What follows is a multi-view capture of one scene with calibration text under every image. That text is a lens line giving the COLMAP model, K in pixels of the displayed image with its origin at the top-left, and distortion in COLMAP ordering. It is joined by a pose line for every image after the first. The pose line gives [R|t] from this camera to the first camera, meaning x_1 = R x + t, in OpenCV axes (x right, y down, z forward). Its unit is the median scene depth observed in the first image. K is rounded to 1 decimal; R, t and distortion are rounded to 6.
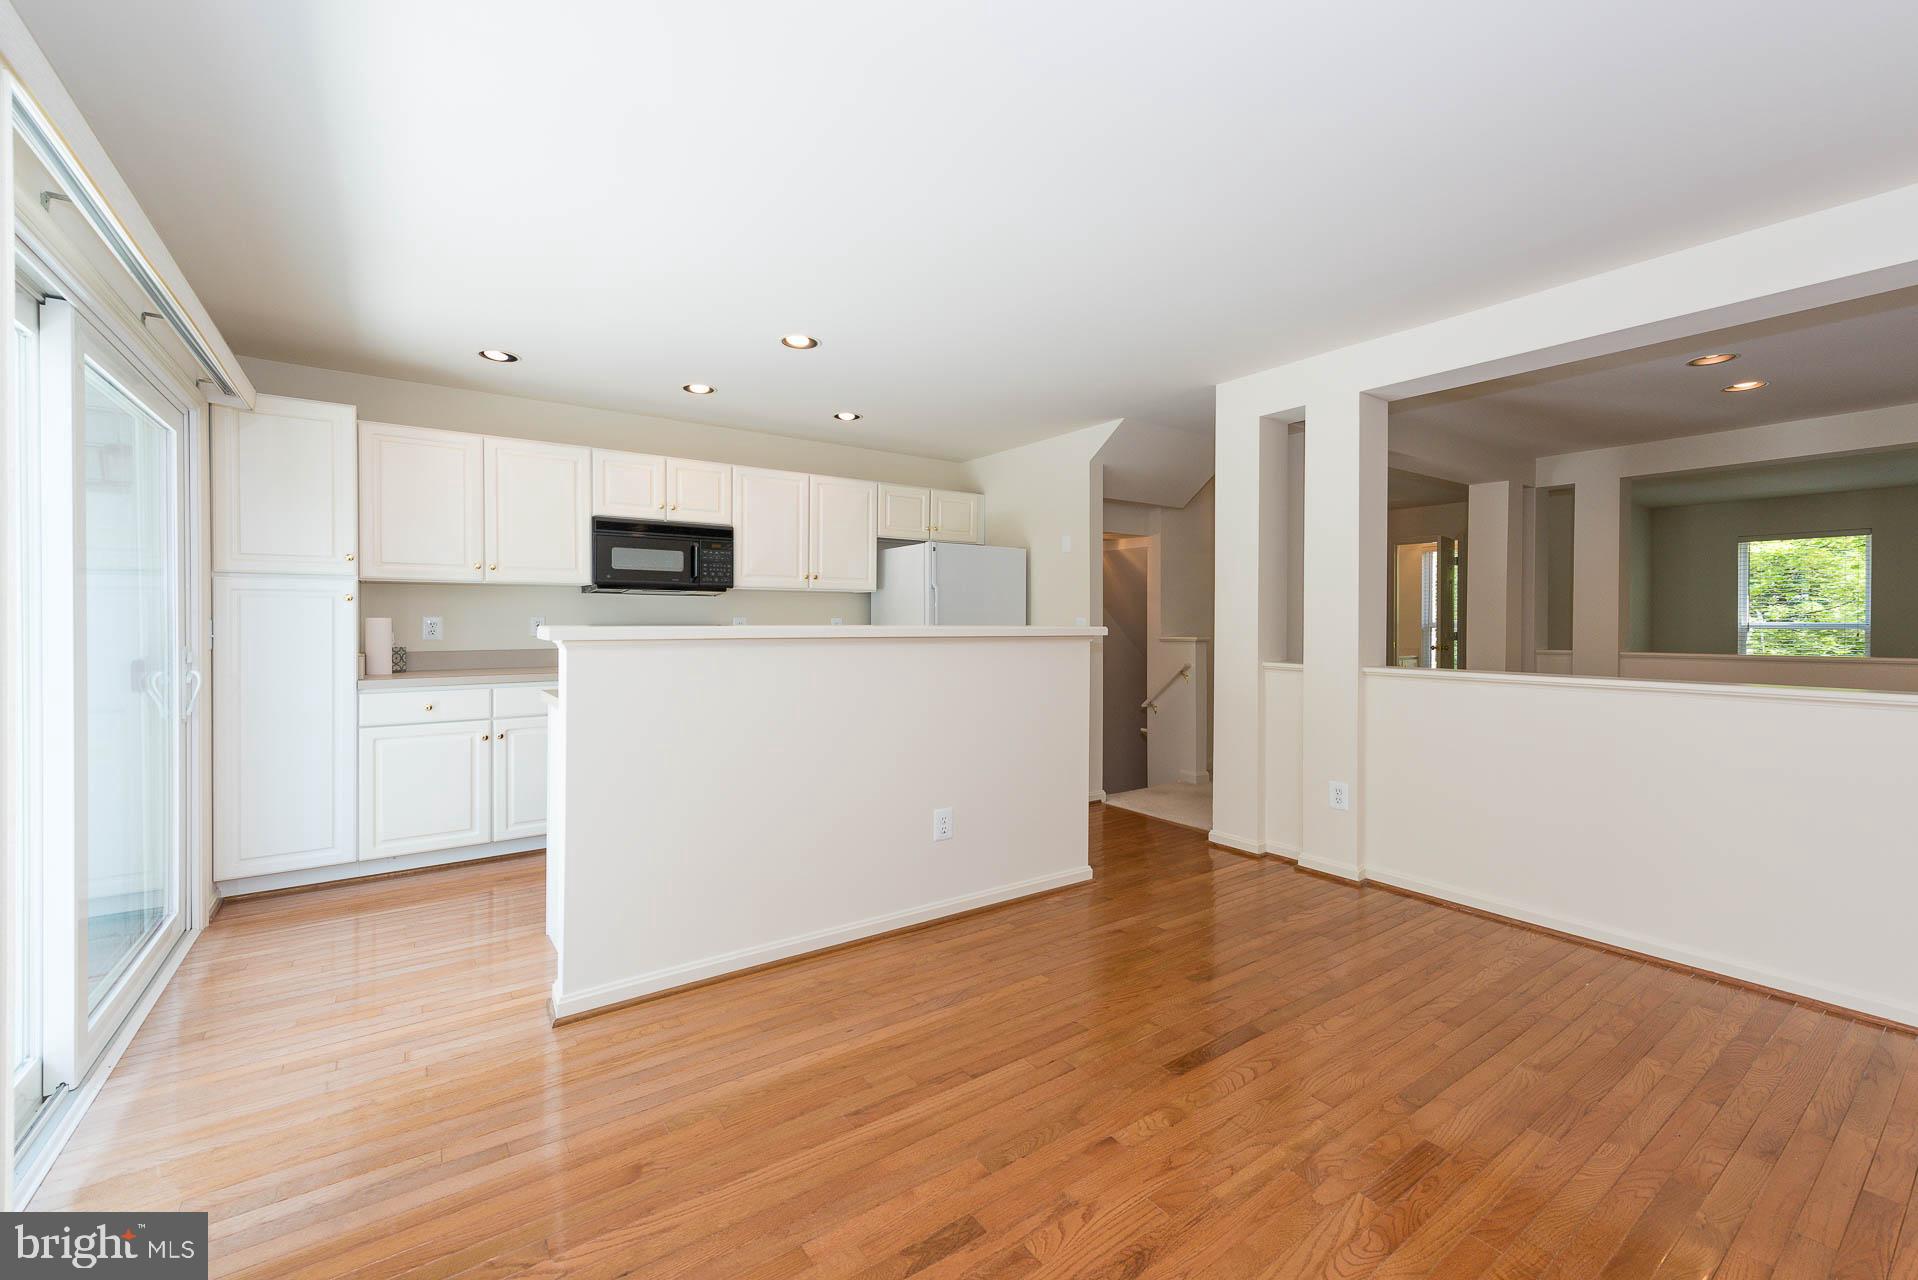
lens RADIAL K [[773.0, 0, 894.3], [0, 773.0, 625.1], [0, 0, 1]] dist [0.011874, -0.004929]
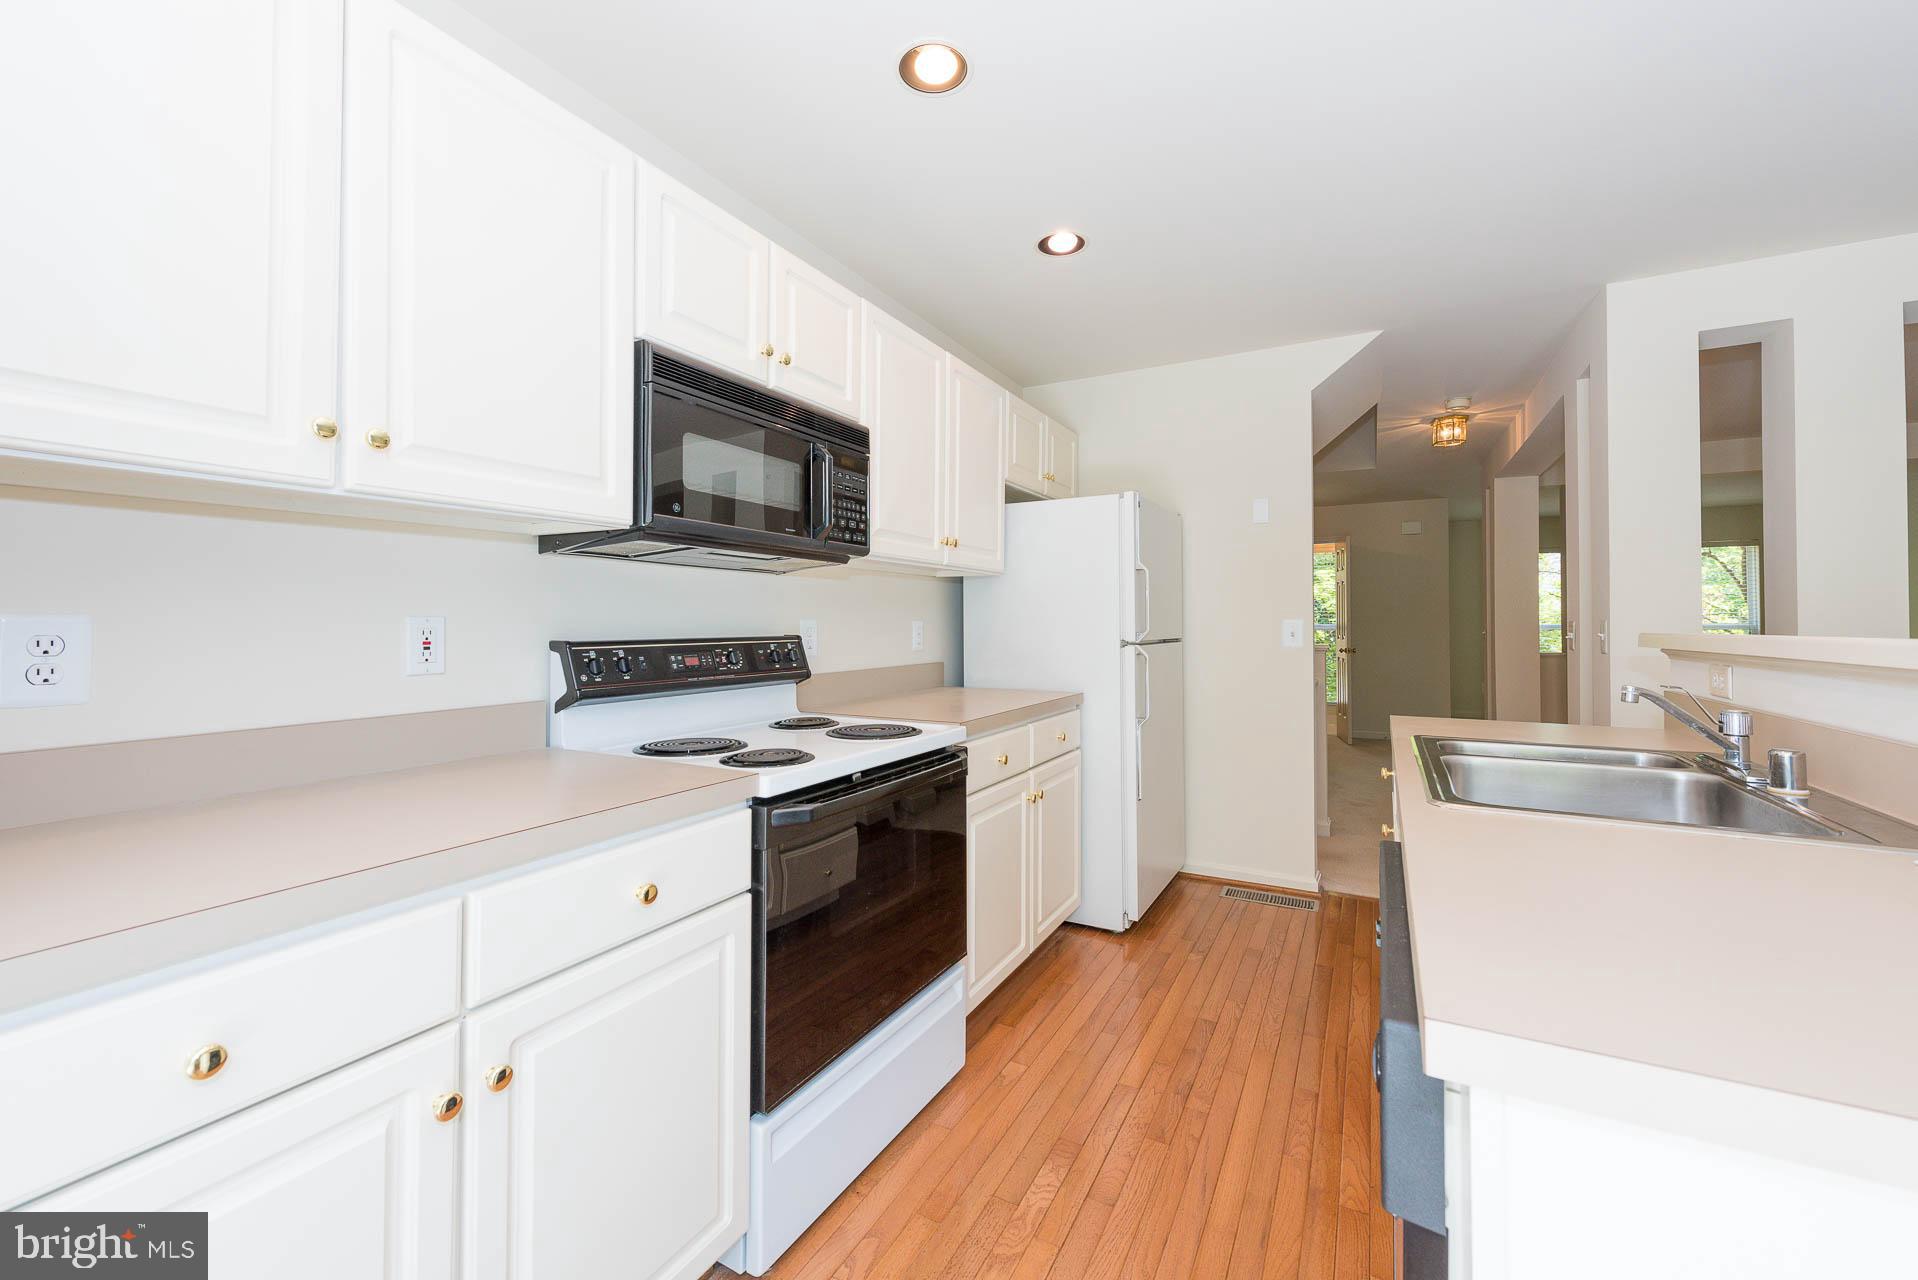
lens RADIAL K [[796.9, 0, 920.8], [0, 796.9, 610.9], [0, 0, 1]] dist [-0.000029, -0.000027]
pose [[0.892136, 0.004497, 0.451744, -0.418241], [0.005236, 0.999780, -0.020292, -0.004685], [-0.451736, 0.020468, 0.891917, 0.580008]]
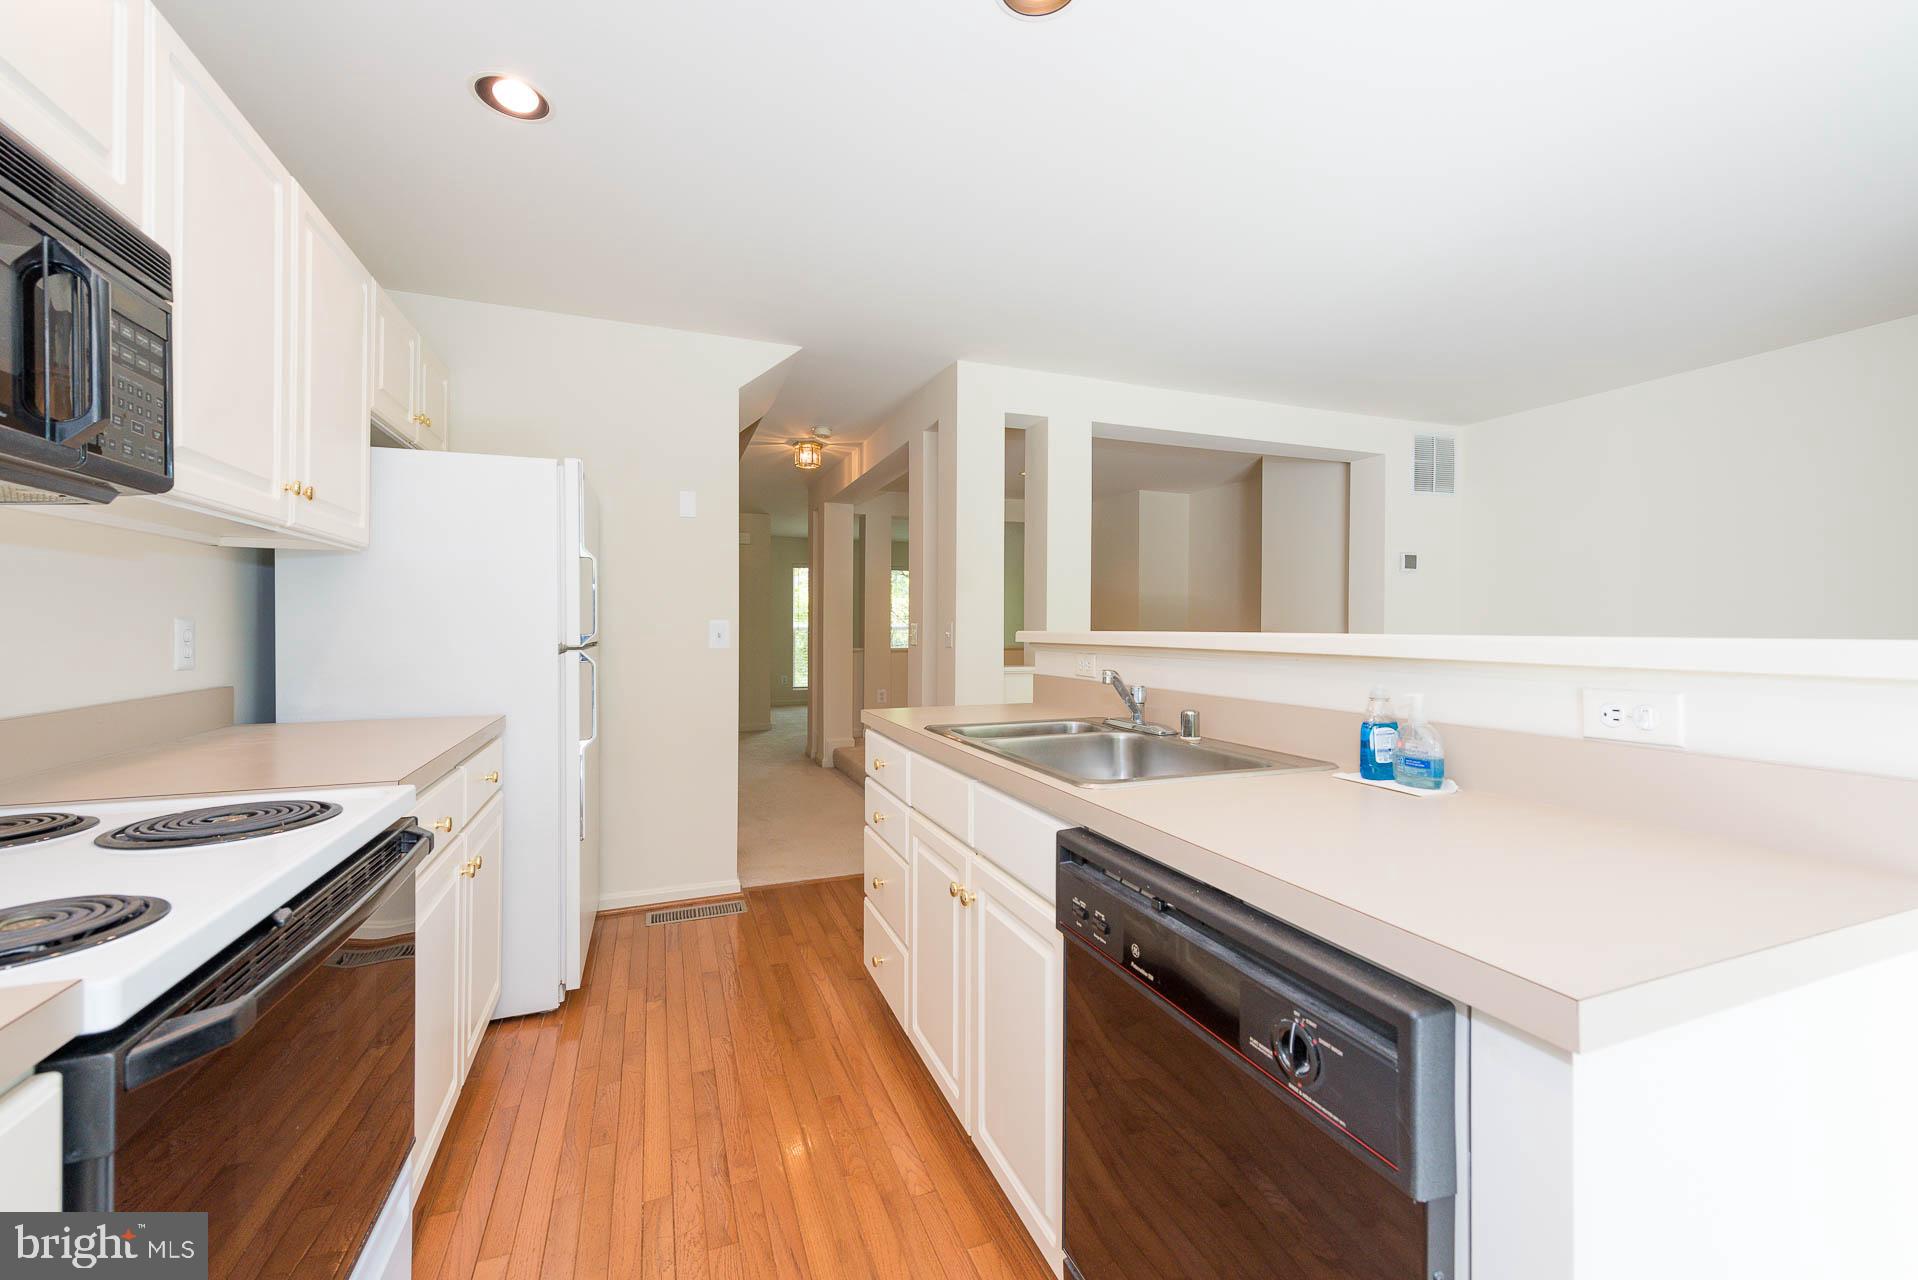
lens RADIAL K [[787.5, 0, 985.6], [0, 787.5, 629.8], [0, 0, 1]] dist [0.005718, -0.000483]
pose [[0.180414, -0.006805, 0.983567, -0.433472], [0.006318, 0.999963, 0.005759, -0.003766], [-0.983571, 0.005175, 0.180450, 0.728412]]
